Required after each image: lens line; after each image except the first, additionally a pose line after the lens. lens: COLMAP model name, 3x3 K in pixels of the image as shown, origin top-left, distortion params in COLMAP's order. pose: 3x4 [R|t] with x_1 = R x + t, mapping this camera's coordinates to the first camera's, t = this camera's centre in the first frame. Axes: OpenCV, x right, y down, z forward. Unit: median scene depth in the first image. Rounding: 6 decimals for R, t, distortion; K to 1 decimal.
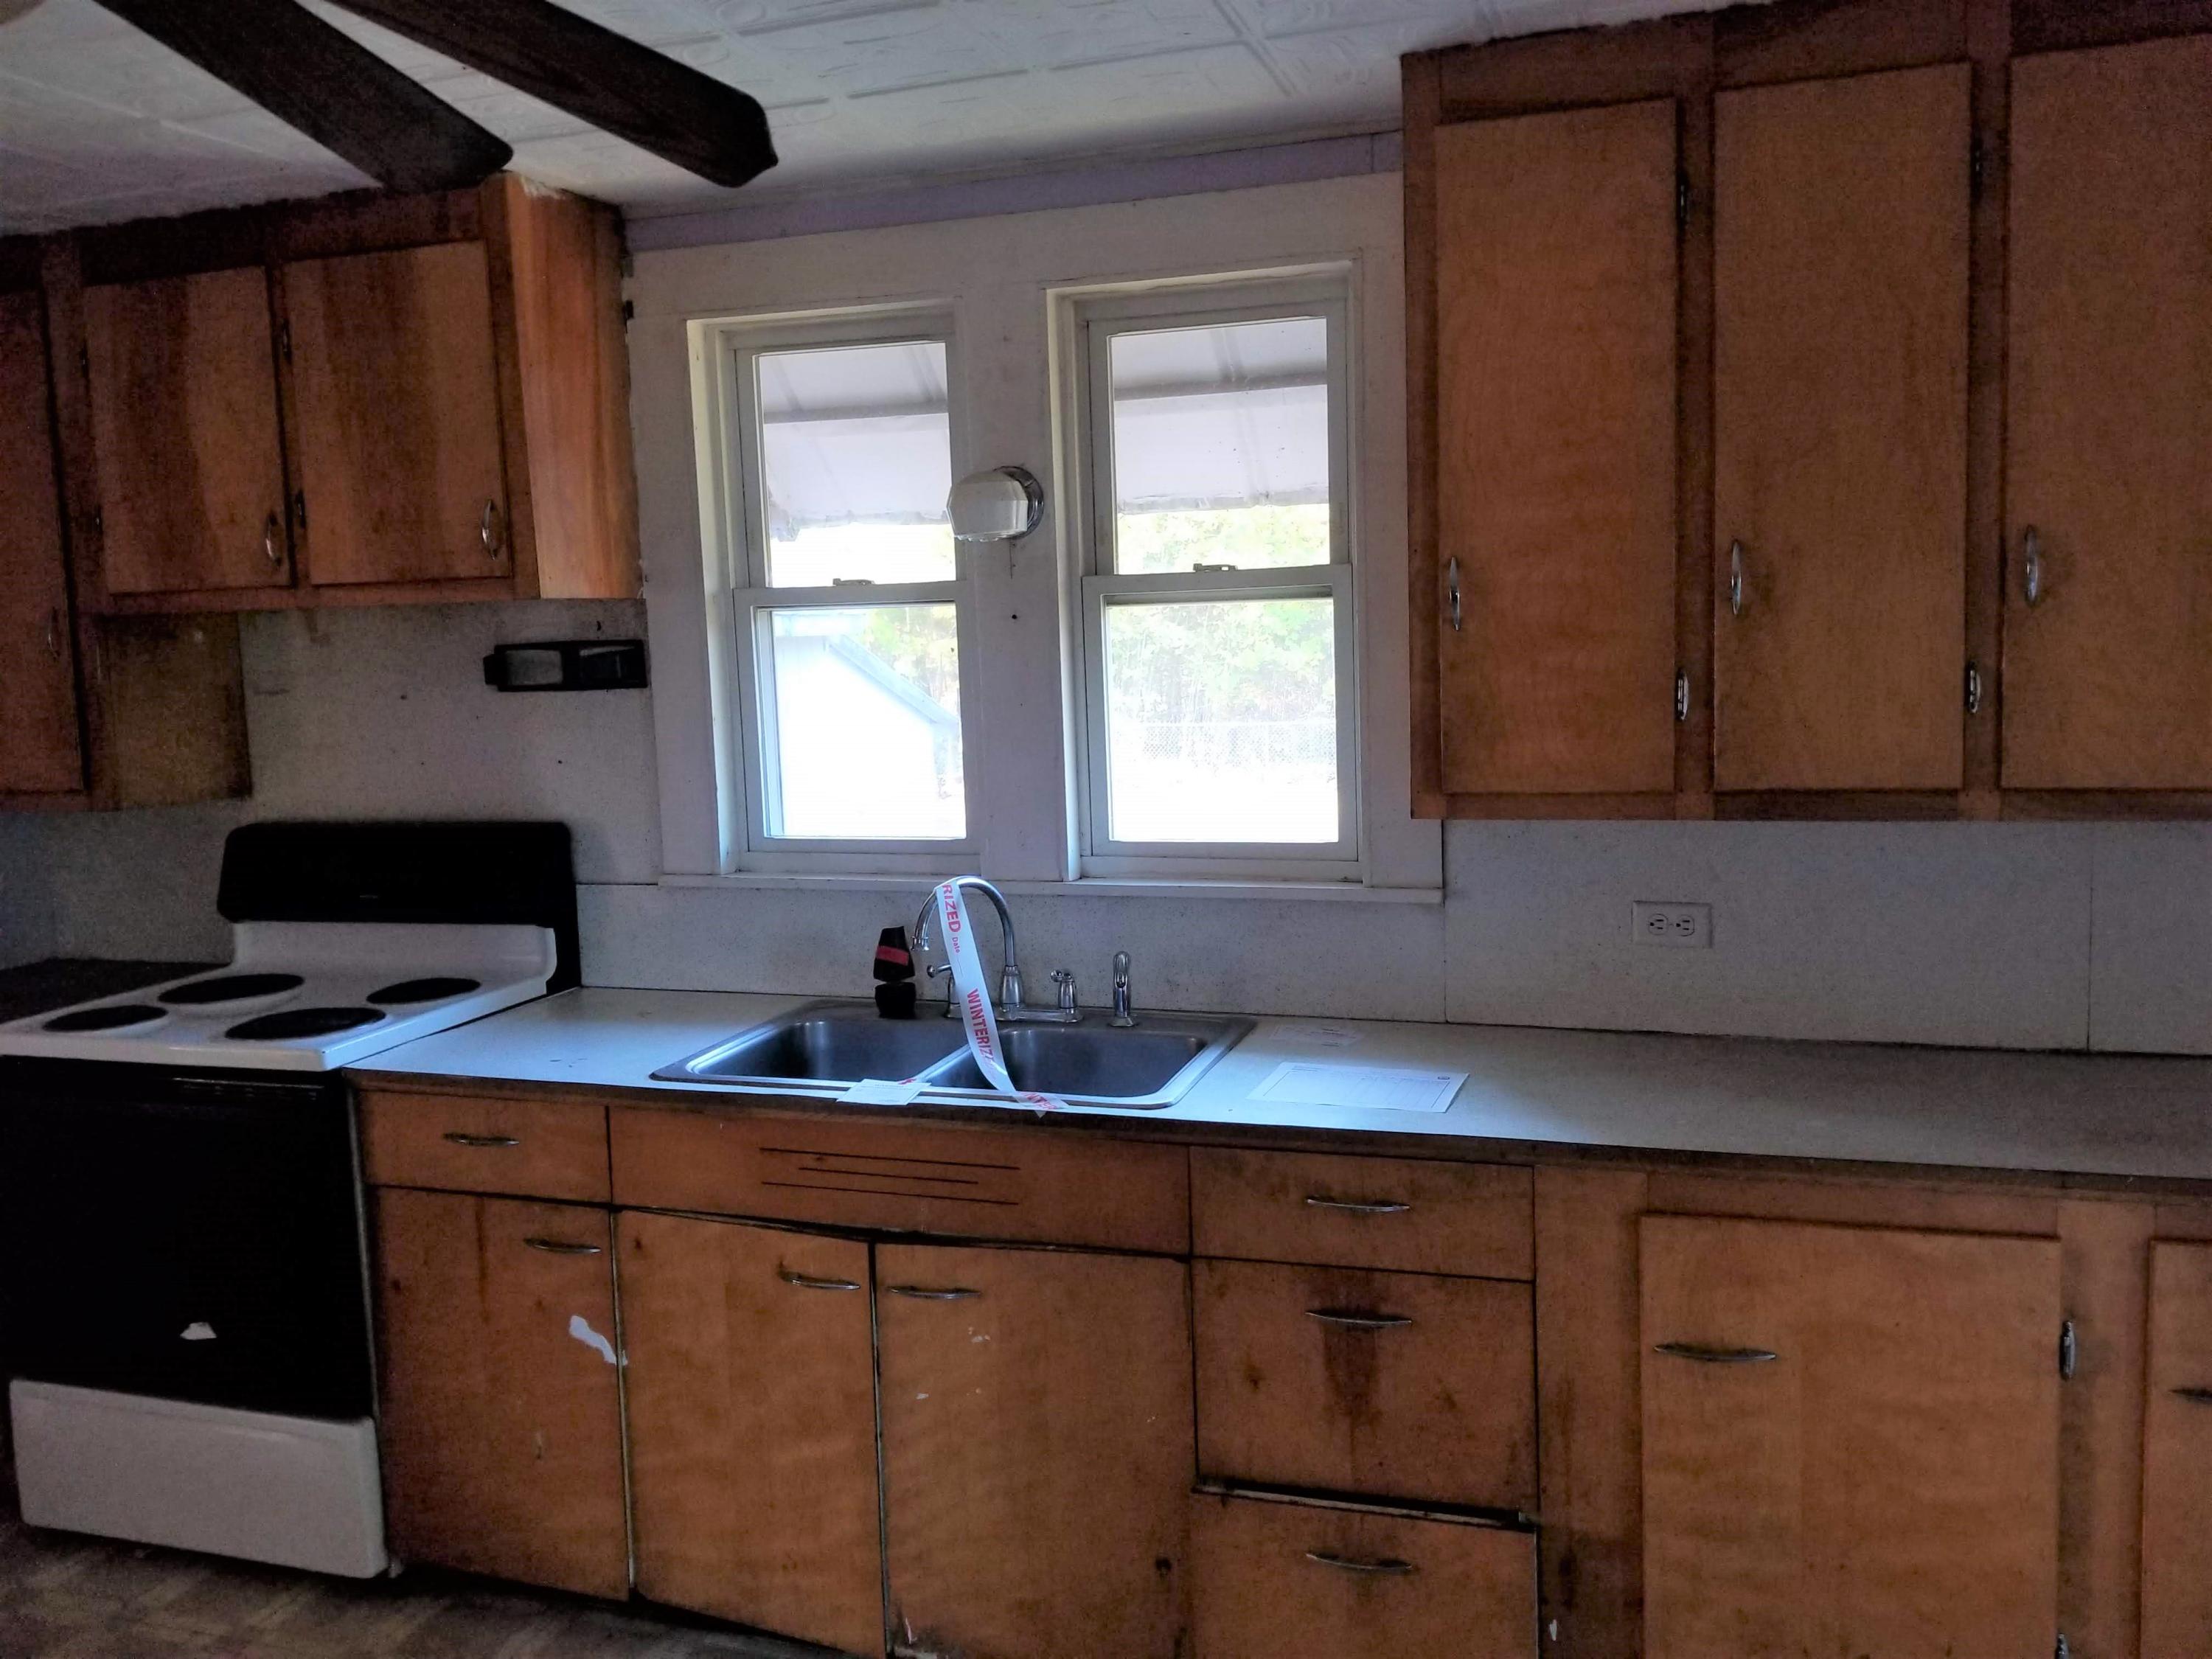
lens RADIAL K [[1530.1, 0, 1105.3], [0, 1530.1, 740.0], [0, 0, 1]] dist [0.060037, -0.003076]
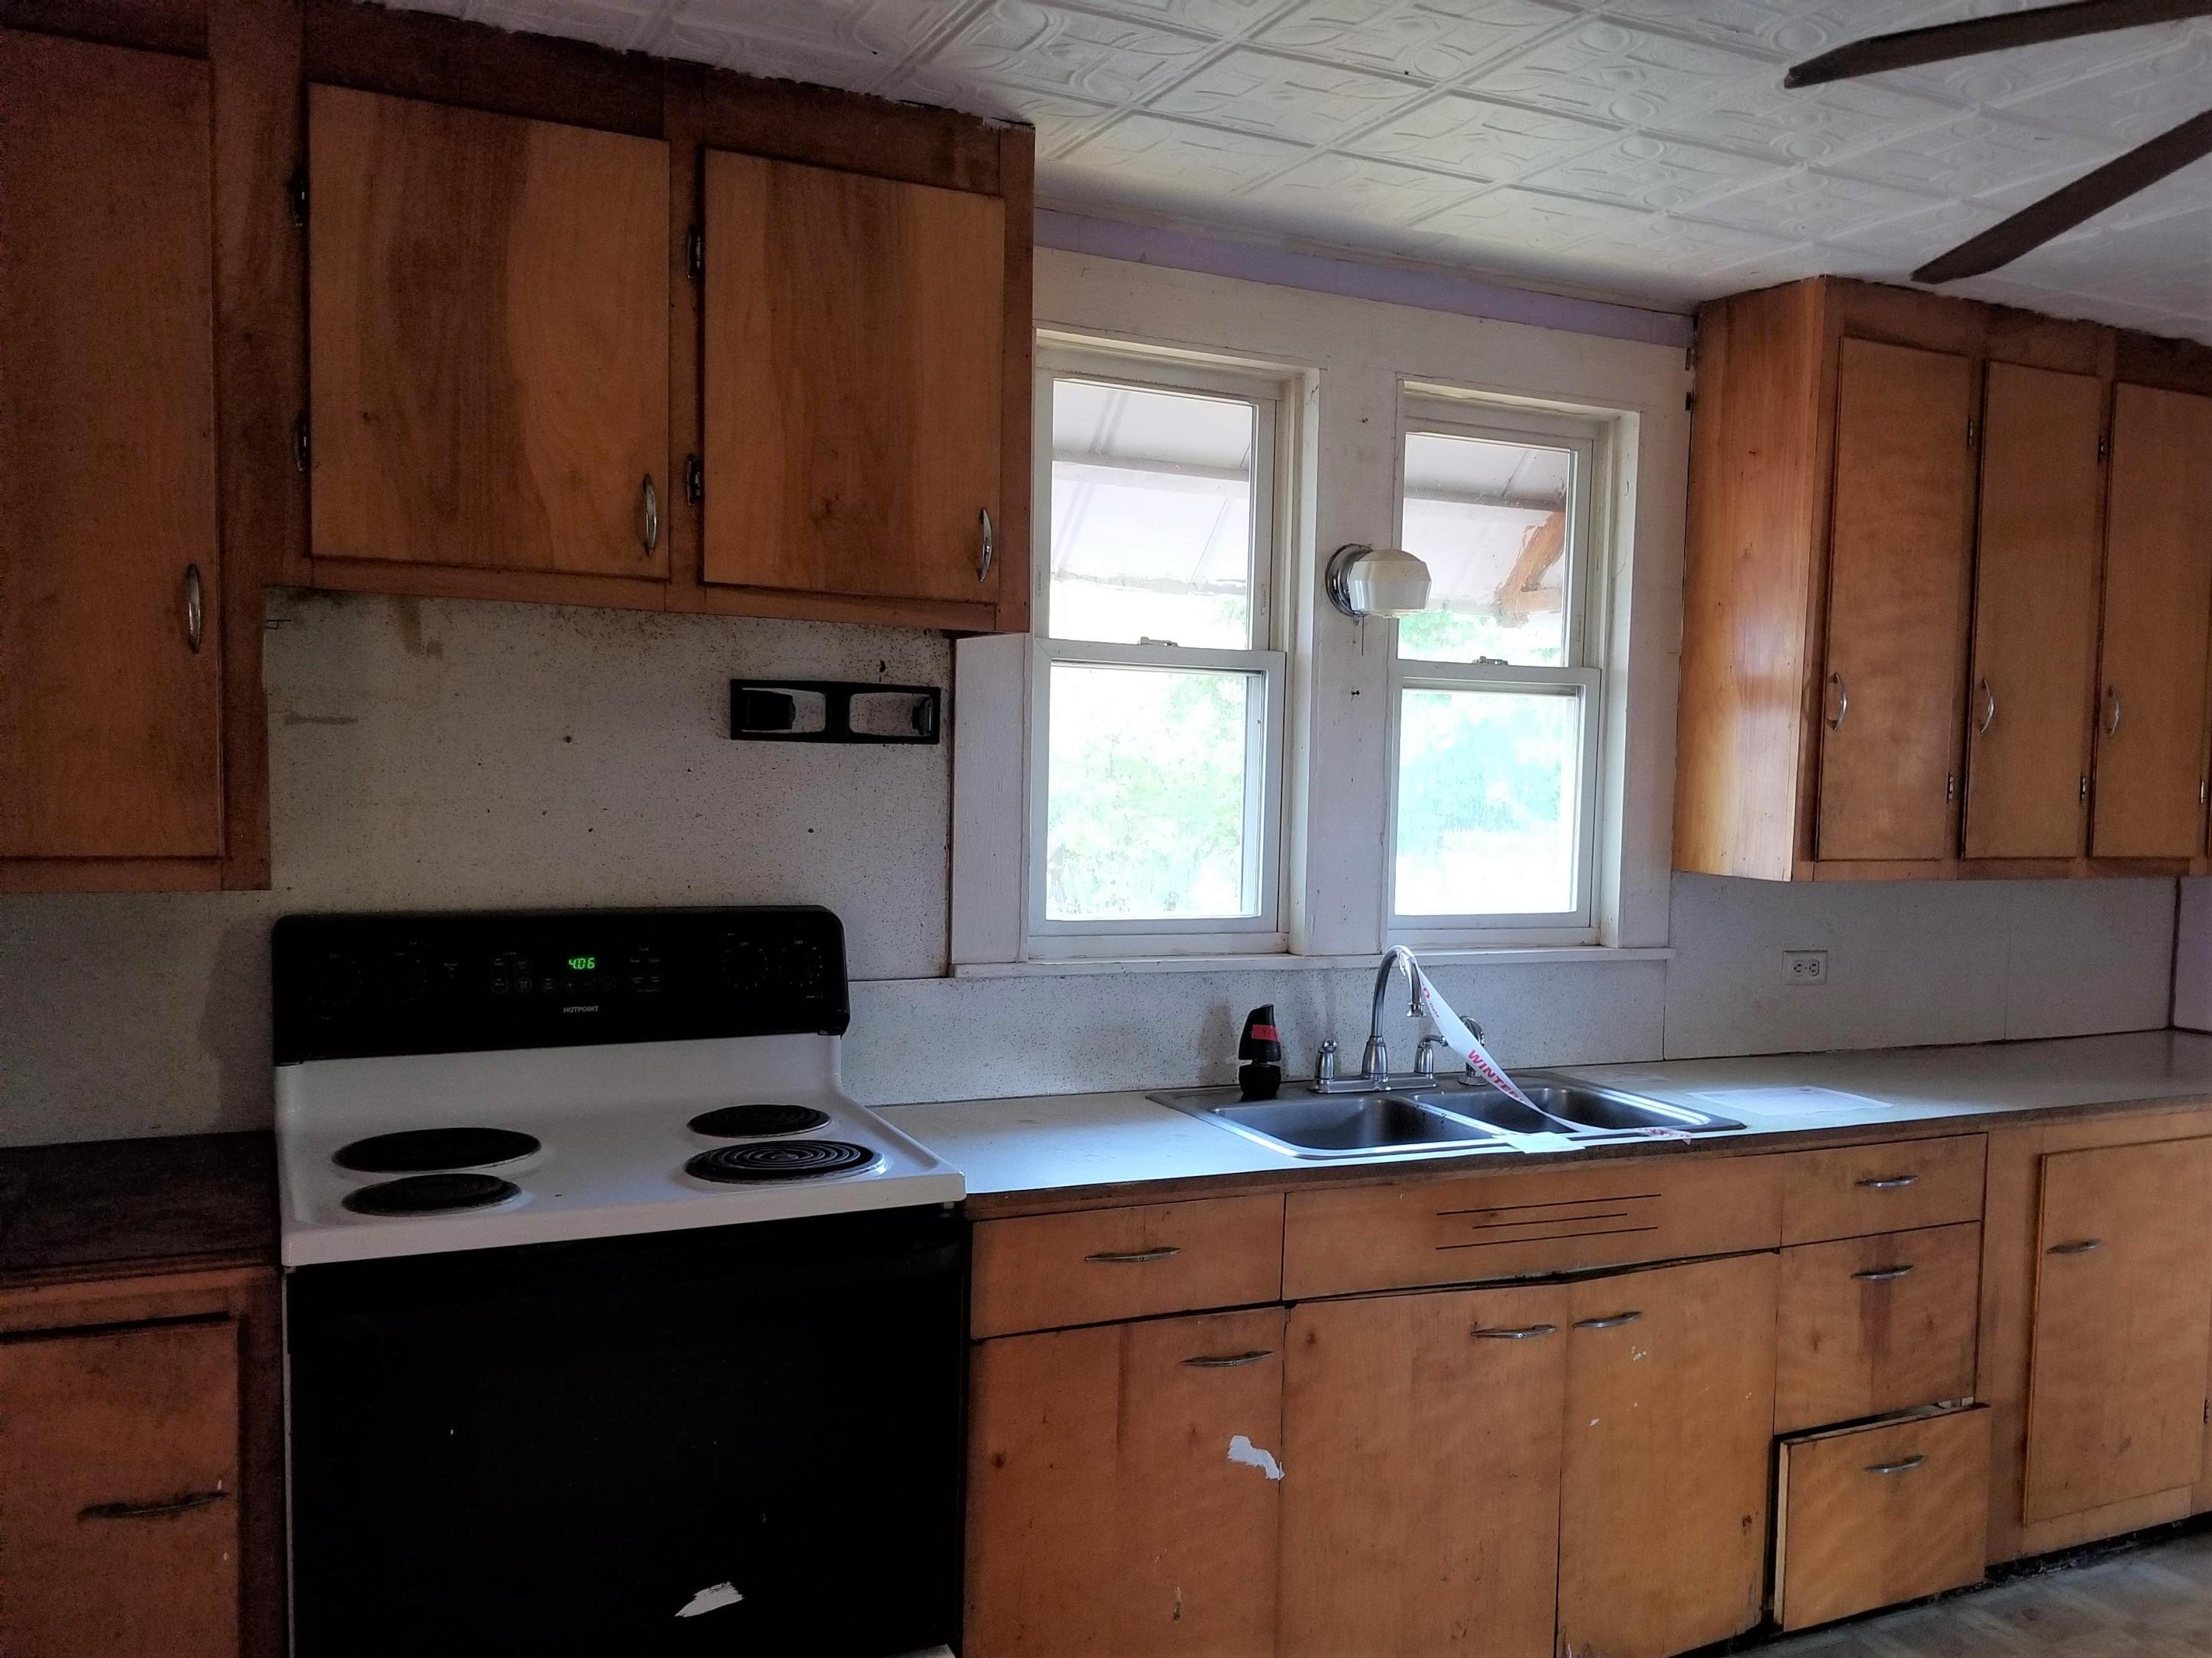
lens RADIAL K [[1792.9, 0, 1106.0], [0, 1792.9, 829.0], [0, 0, 1]] dist [0.159449, -0.106707]
pose [[0.733728, 0.021700, 0.679096, -1.056967], [-0.006492, 0.999668, -0.024930, 0.042731], [-0.679412, 0.013883, 0.733626, 0.254197]]
